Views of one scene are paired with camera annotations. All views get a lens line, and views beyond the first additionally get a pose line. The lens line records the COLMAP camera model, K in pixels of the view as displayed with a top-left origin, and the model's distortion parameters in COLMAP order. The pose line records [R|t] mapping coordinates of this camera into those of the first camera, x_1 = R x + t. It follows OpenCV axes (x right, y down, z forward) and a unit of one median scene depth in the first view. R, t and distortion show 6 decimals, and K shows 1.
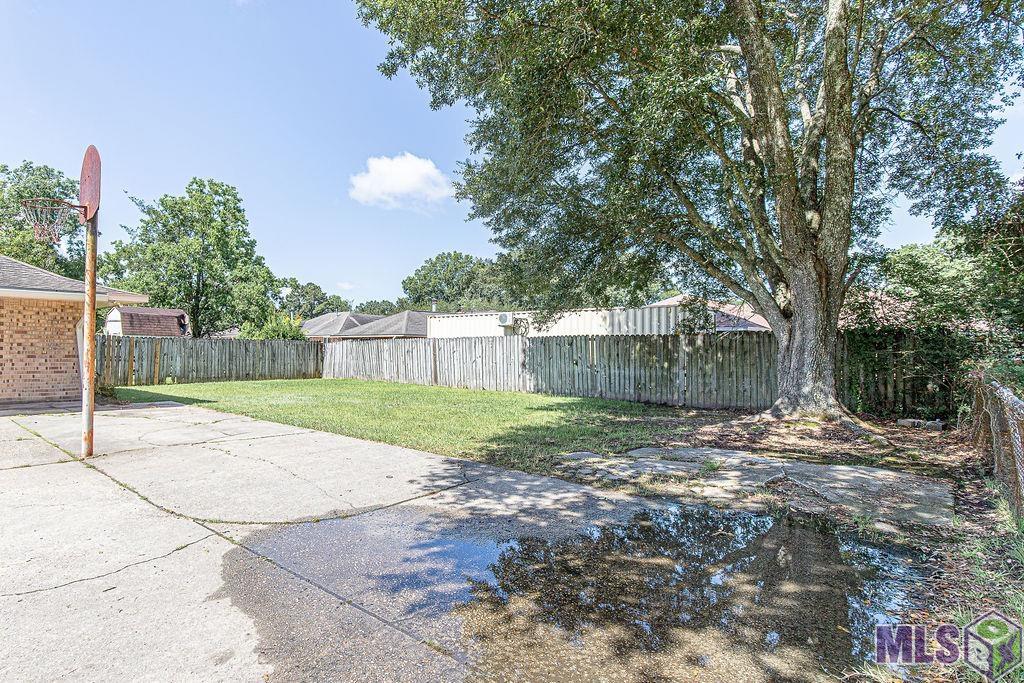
lens RADIAL K [[543.8, 0, 448.8], [0, 543.8, 341.0], [0, 0, 1]] dist [0.001279, 0.000589]
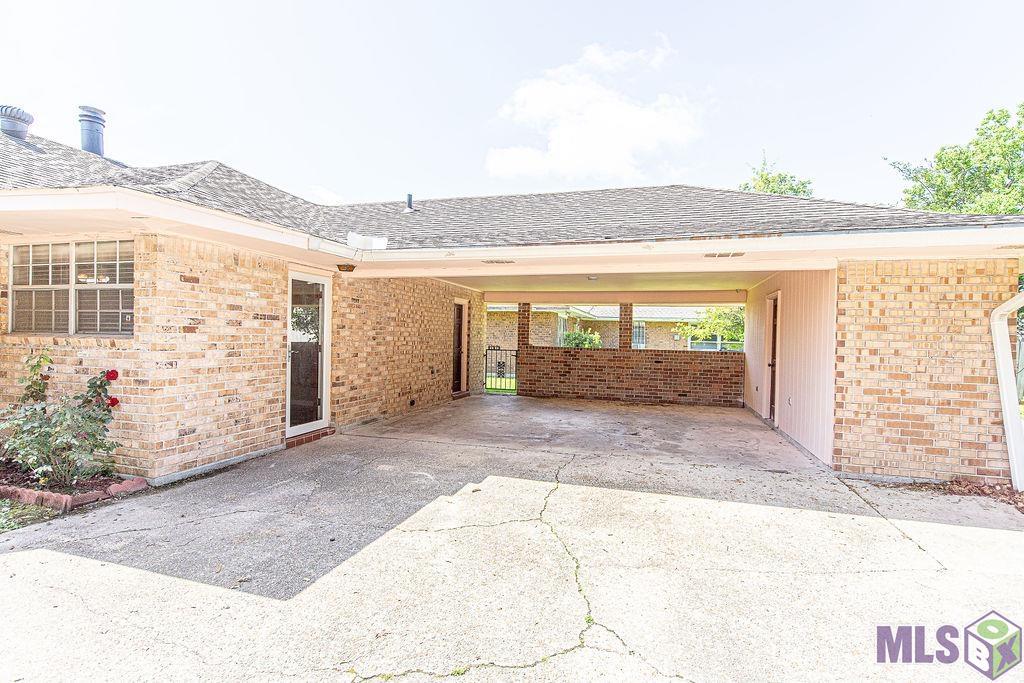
lens RADIAL K [[489.0, 0, 512.0], [0, 489.0, 341.5], [0, 0, 1]] dist [-0.001115, -0.000102]
pose [[0.448570, 0.010430, -0.893687, -0.218273], [-0.008632, 0.999936, 0.007337, -0.001624], [0.893706, 0.004424, 0.448632, 0.202373]]
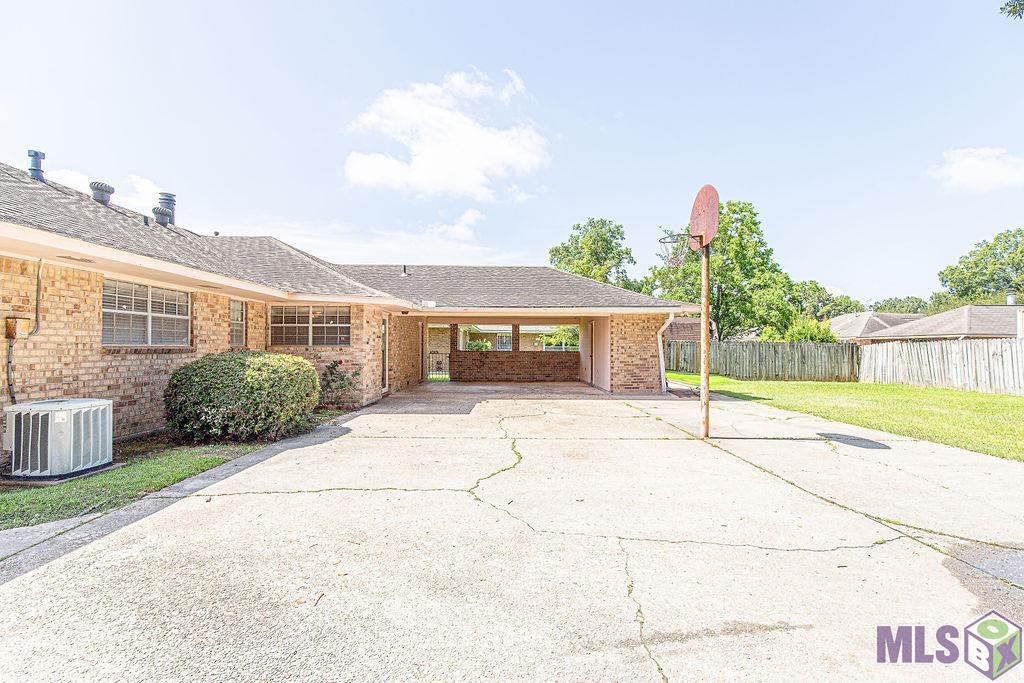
lens RADIAL K [[480.9, 0, 512.0], [0, 480.9, 341.5], [0, 0, 1]] dist [0.000228, 0.000087]
pose [[0.694983, -0.014250, -0.718885, -0.044999], [0.009342, 0.999898, -0.010790, 0.000726], [0.718966, 0.000783, 0.695045, -0.018115]]
